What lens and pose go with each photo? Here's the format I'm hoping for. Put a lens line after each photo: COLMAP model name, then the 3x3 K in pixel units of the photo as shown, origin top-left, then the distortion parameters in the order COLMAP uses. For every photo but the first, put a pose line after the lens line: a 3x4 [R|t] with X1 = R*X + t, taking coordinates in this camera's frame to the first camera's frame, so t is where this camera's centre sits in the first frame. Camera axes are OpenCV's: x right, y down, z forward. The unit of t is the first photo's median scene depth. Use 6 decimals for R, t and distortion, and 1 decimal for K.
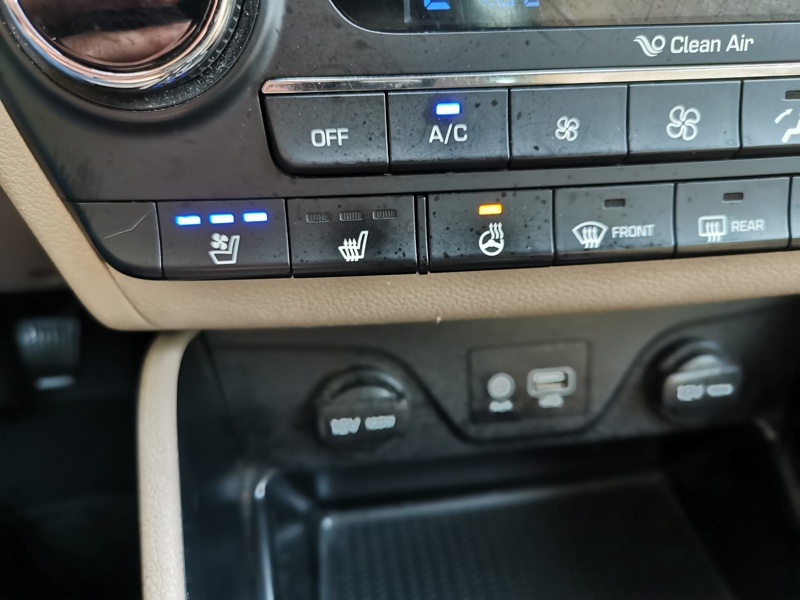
lens RADIAL K [[666.5, 0, 400.0], [0, 666.5, 300.0], [0, 0, 1]] dist [-0.002681, 0.015162]
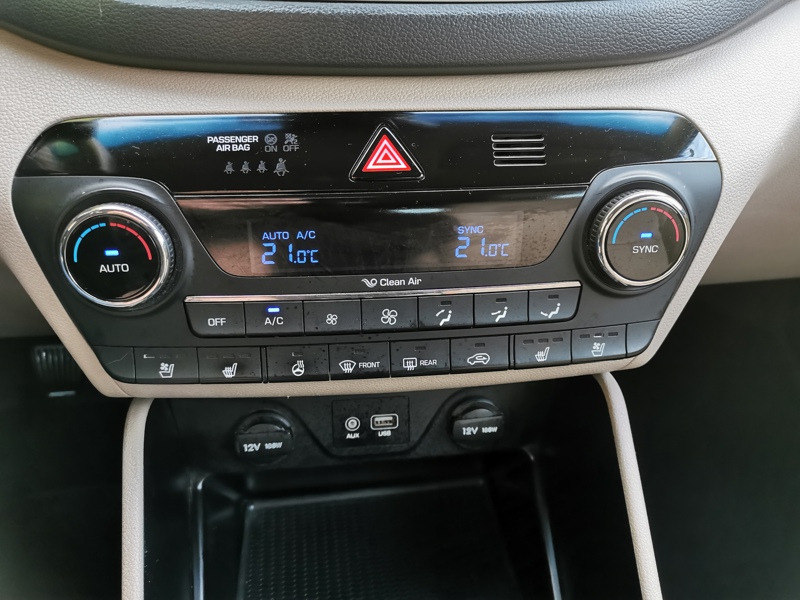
lens RADIAL K [[653.7, 0, 400.0], [0, 653.7, 300.0], [0, 0, 1]] dist [0.026272, -0.005372]
pose [[0.999558, 0.027213, 0.011937, 0.409281], [-0.027298, 0.999603, 0.007031, -0.314613], [-0.011741, -0.007353, 0.999904, -0.987830]]
